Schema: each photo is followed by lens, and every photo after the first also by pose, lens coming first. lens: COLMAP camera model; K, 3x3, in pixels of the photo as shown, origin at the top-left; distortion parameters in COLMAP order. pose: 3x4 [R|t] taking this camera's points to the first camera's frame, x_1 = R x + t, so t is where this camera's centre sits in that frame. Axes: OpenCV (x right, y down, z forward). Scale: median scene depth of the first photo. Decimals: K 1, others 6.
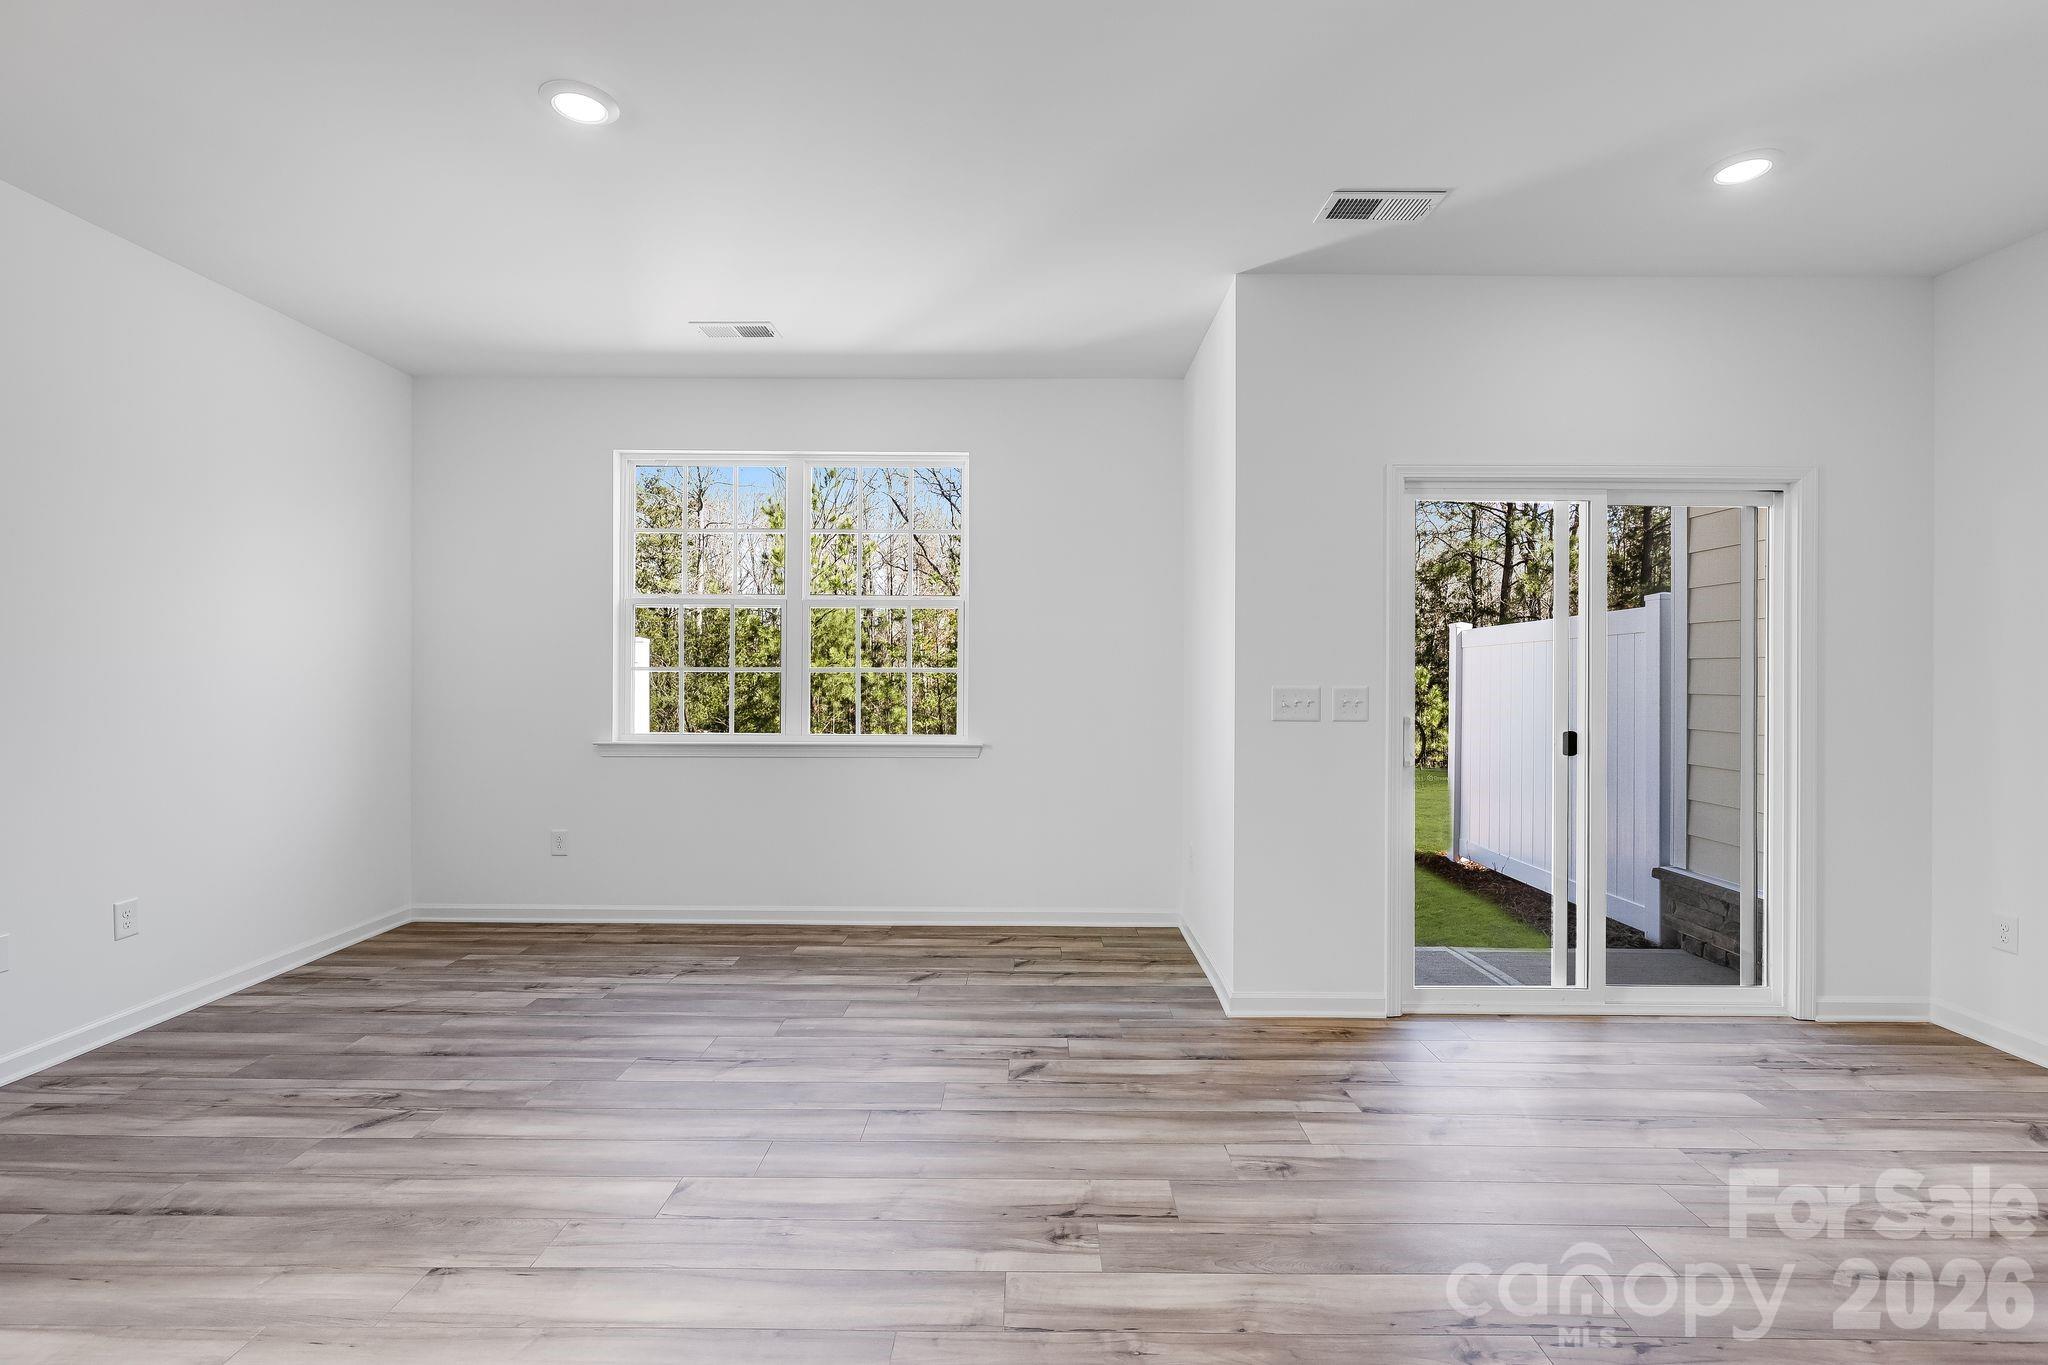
lens RADIAL K [[926.2, 0, 1027.4], [0, 926.2, 673.7], [0, 0, 1]] dist [0.000013, 0.000210]
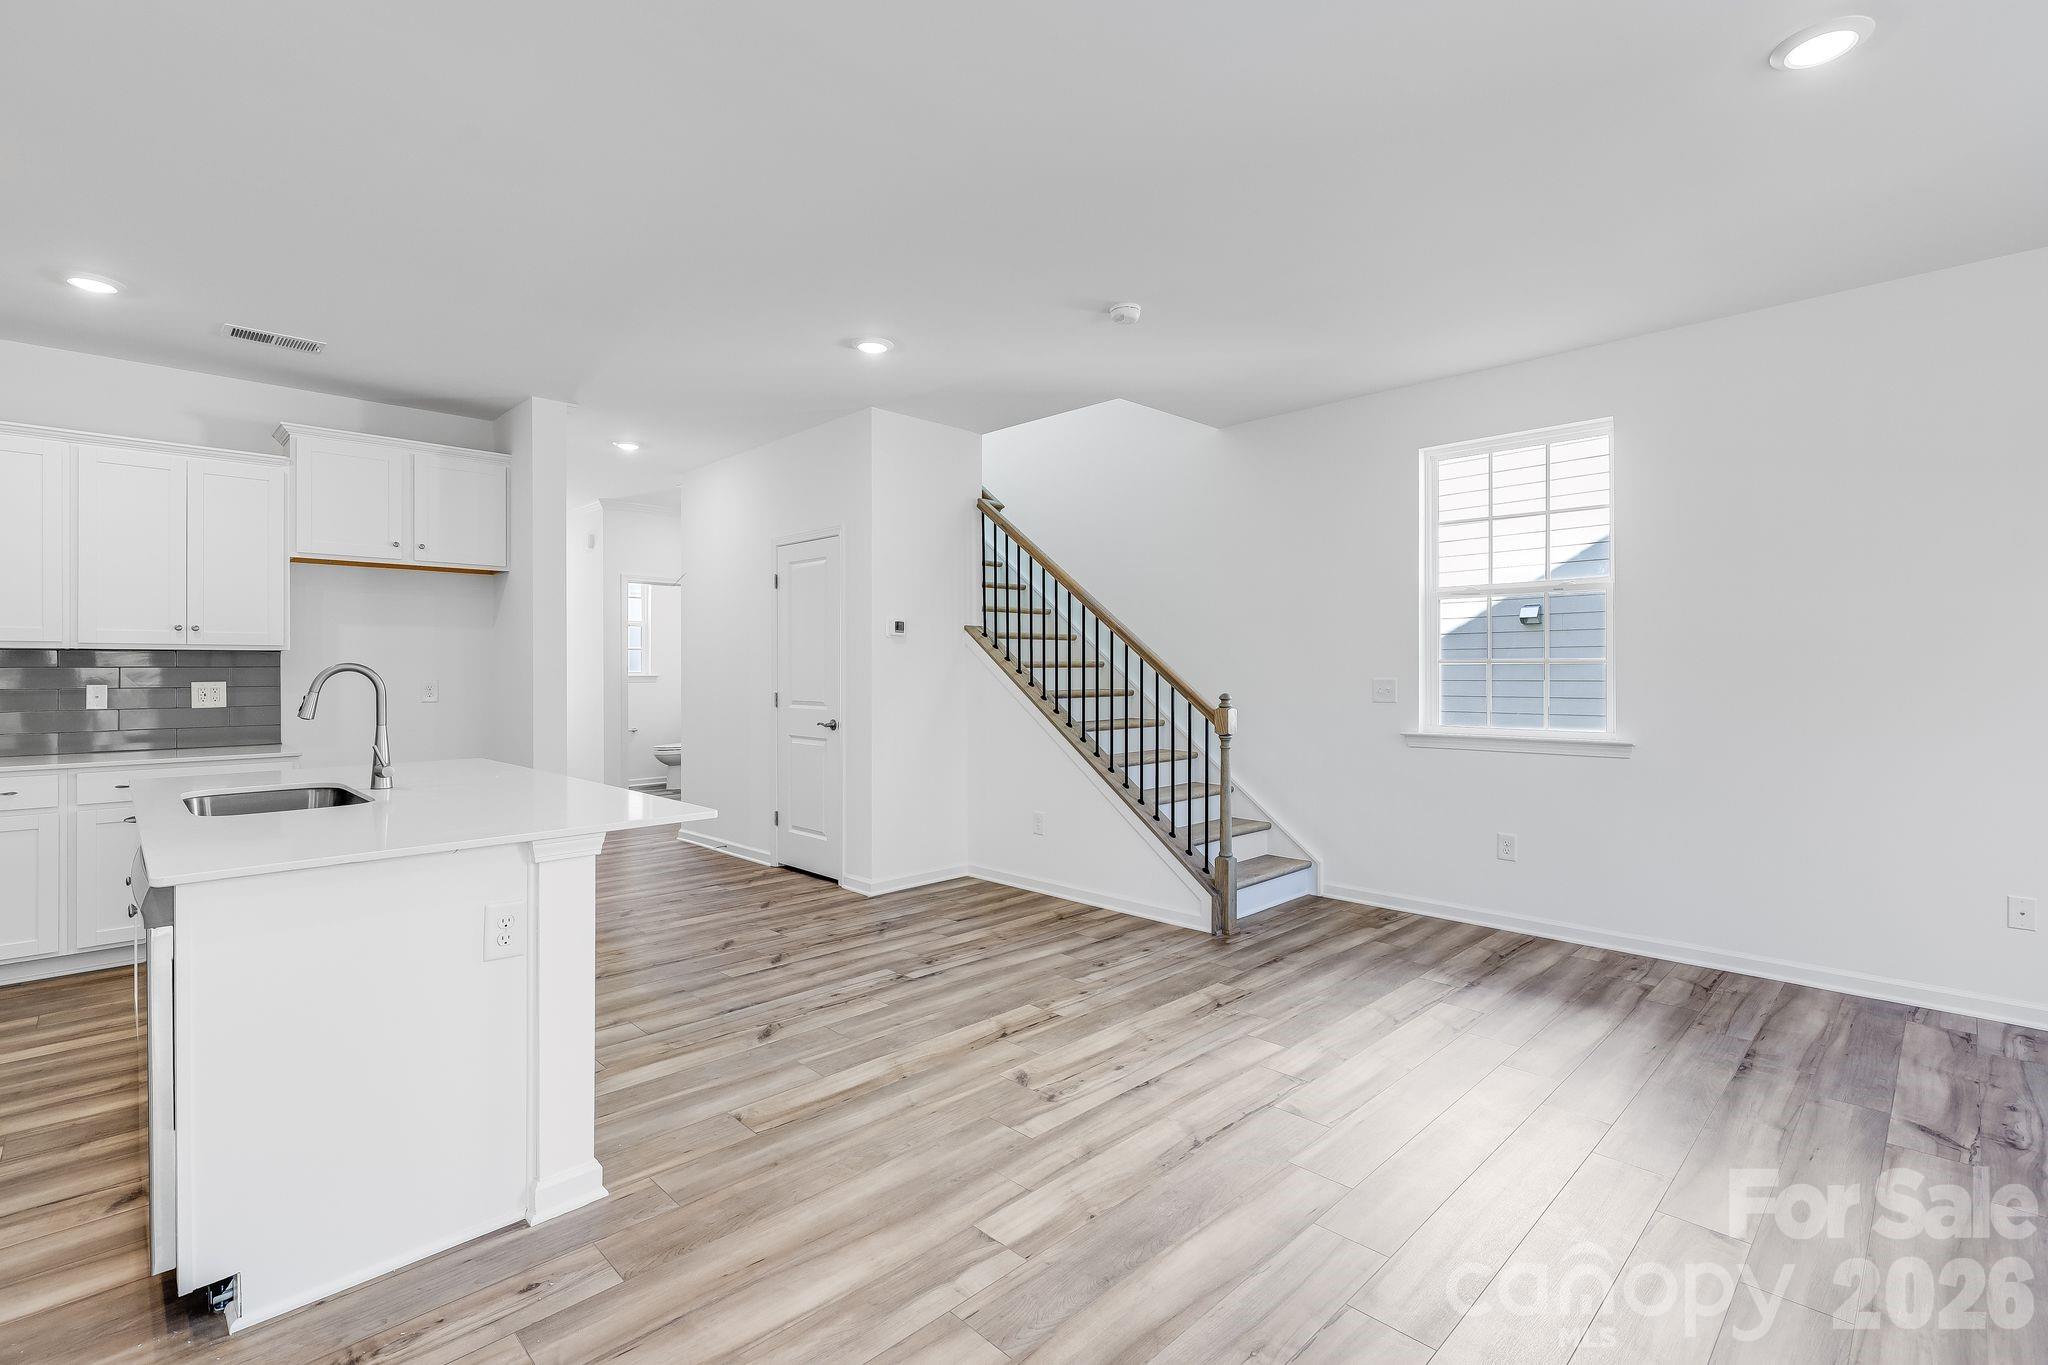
lens RADIAL K [[926.2, 0, 1027.4], [0, 926.2, 673.7], [0, 0, 1]] dist [0.000013, 0.000210]
pose [[-0.711685, -0.004541, -0.702484, 0.709227], [-0.006933, 0.999976, 0.000560, 0.008423], [0.702465, 0.005269, -0.711699, 1.101700]]
